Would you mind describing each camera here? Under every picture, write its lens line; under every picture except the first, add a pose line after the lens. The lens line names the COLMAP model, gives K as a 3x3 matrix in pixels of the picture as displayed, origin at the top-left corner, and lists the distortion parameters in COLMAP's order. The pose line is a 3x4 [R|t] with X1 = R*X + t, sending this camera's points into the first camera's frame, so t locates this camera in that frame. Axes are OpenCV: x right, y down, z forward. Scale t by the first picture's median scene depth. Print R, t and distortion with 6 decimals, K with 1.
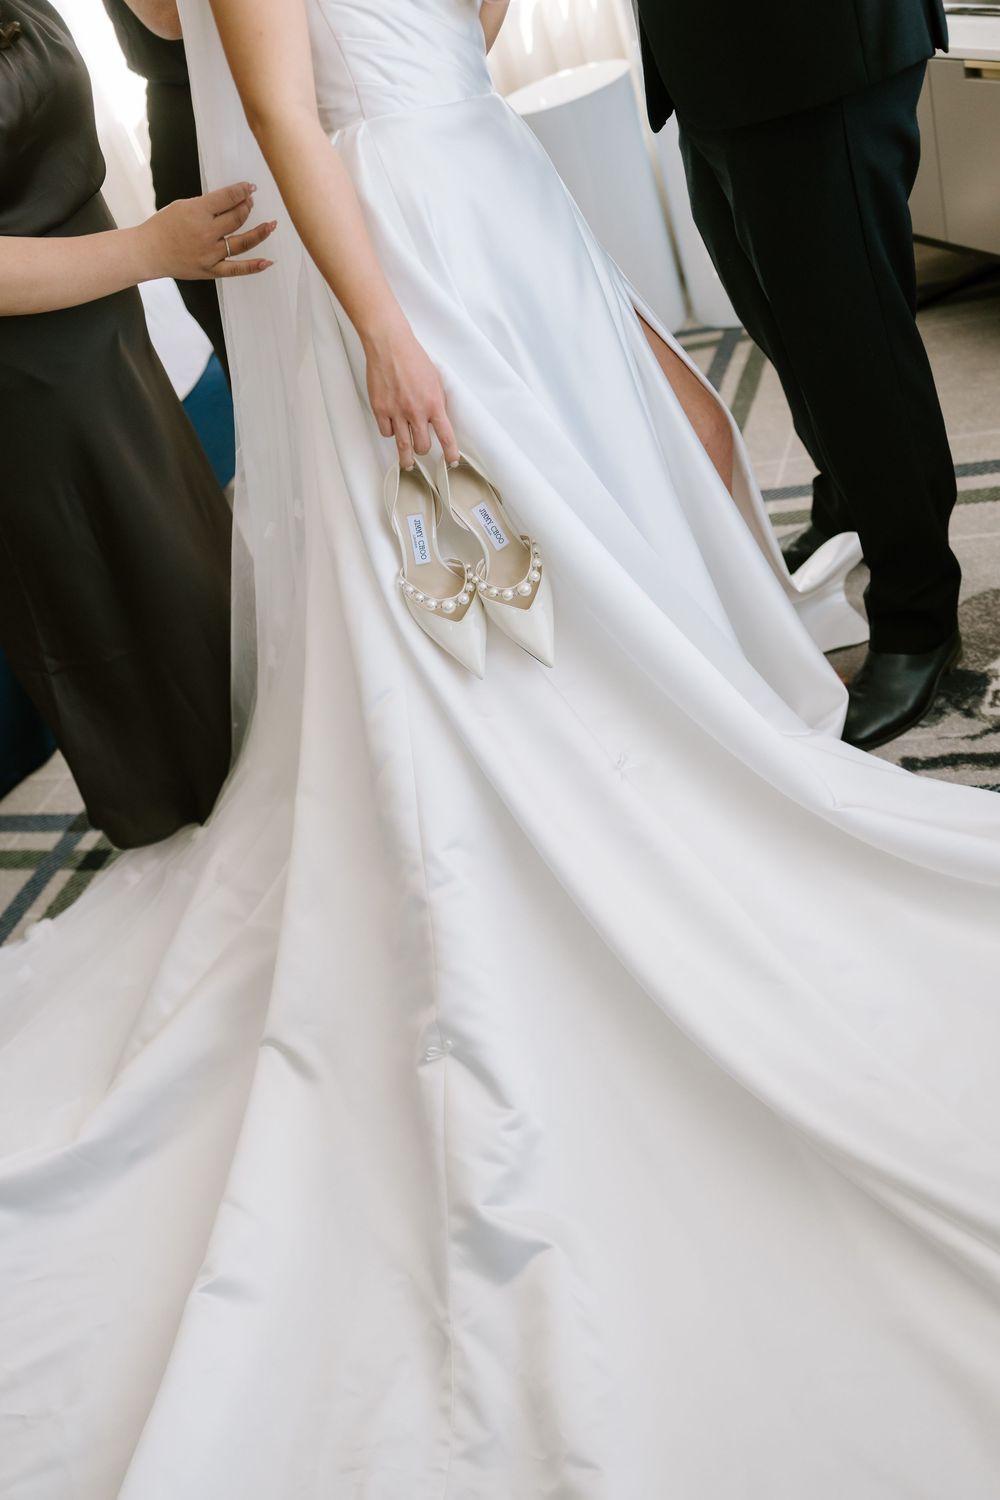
lens RADIAL K [[1232.7, 0, 498.7], [0, 1232.7, 745.2], [0, 0, 1]] dist [-0.007270, 0.002064]
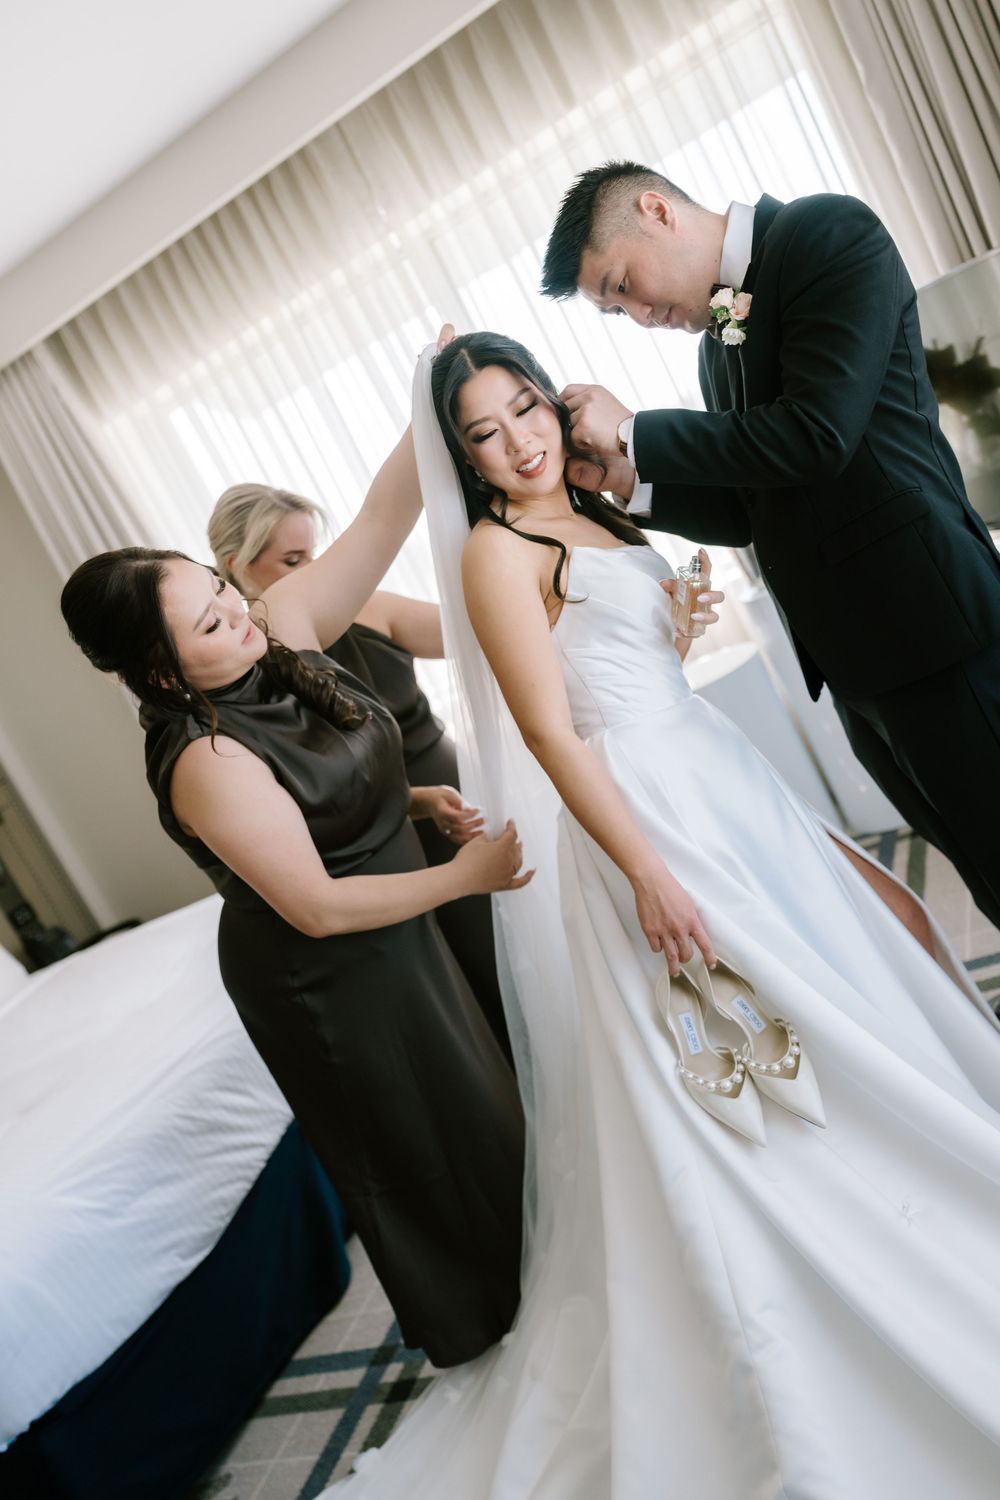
lens RADIAL K [[1232.7, 0, 498.7], [0, 1232.7, 745.2], [0, 0, 1]] dist [-0.007270, 0.002064]
pose [[0.983978, -0.148676, -0.098406, -0.089950], [0.093772, 0.900982, -0.423601, 0.072794], [0.151641, 0.407586, 0.900488, -0.228989]]
